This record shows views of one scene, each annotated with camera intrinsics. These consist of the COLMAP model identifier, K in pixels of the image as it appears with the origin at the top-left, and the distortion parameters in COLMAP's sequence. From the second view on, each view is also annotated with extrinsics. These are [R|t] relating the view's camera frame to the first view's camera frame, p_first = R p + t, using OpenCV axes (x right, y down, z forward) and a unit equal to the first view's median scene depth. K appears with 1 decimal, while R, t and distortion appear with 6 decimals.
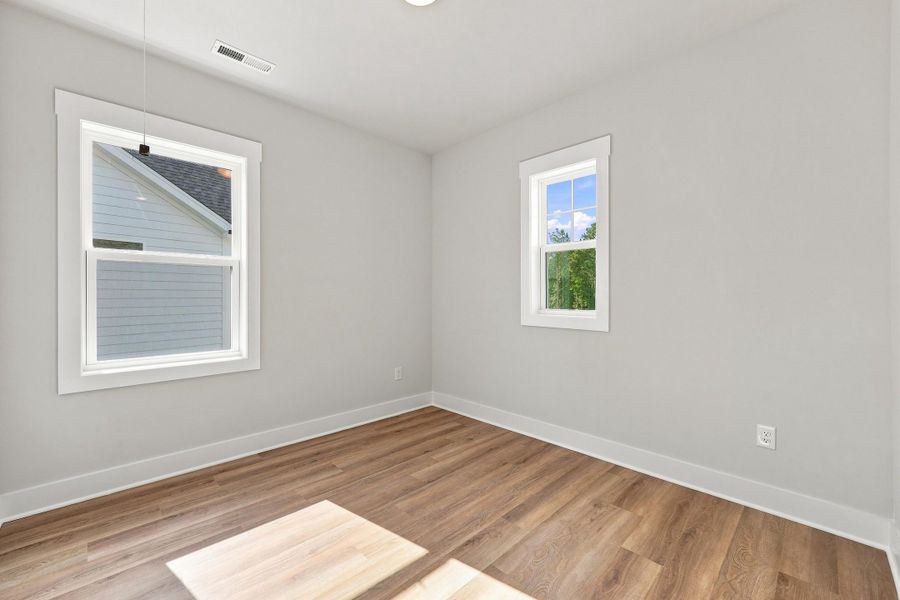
lens RADIAL K [[368.7, 0, 451.6], [0, 368.7, 291.9], [0, 0, 1]] dist [0.002526, -0.000154]
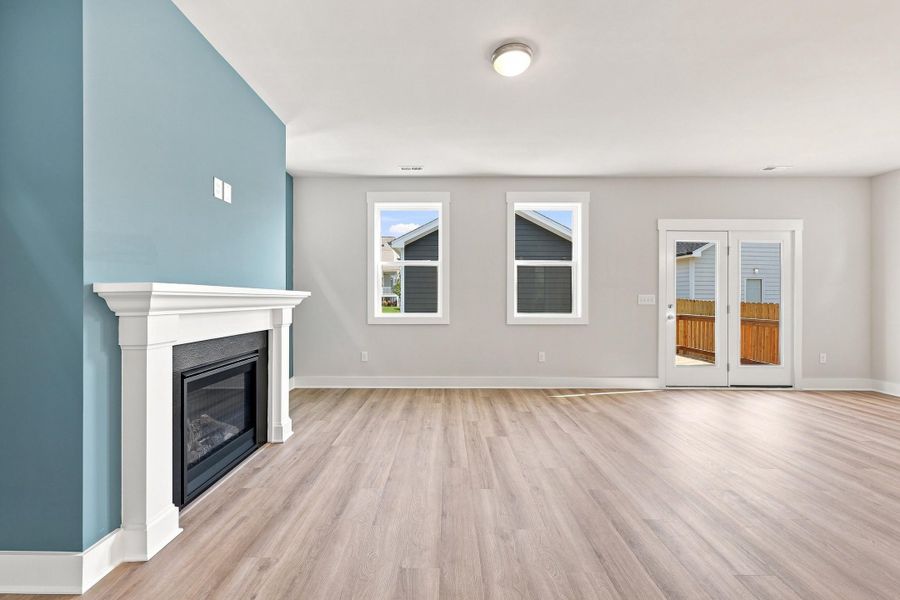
lens RADIAL K [[368.7, 0, 443.7], [0, 368.7, 302.2], [0, 0, 1]] dist [0.002526, -0.000154]
pose [[0.718056, 0.003461, 0.695976, -1.719400], [-0.001652, 0.999993, -0.003269, 0.088199], [-0.695983, 0.001197, 0.718057, -0.194321]]
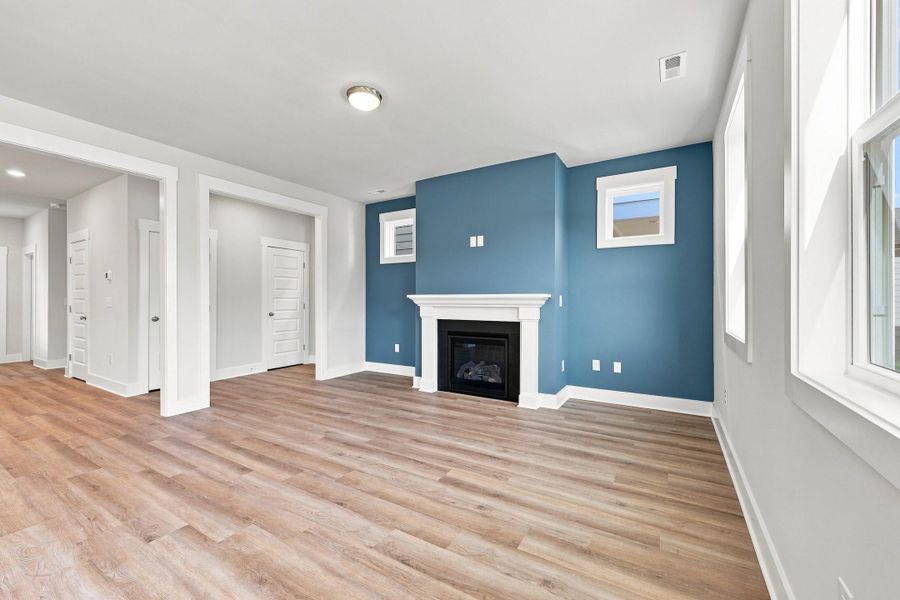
lens RADIAL K [[368.7, 0, 441.7], [0, 368.7, 299.3], [0, 0, 1]] dist [0.002526, -0.000154]
pose [[0.206145, 0.003525, -0.978515, 2.780827], [-0.009473, 0.999954, 0.001606, 0.052375], [0.978476, 0.008938, 0.206169, 1.100767]]
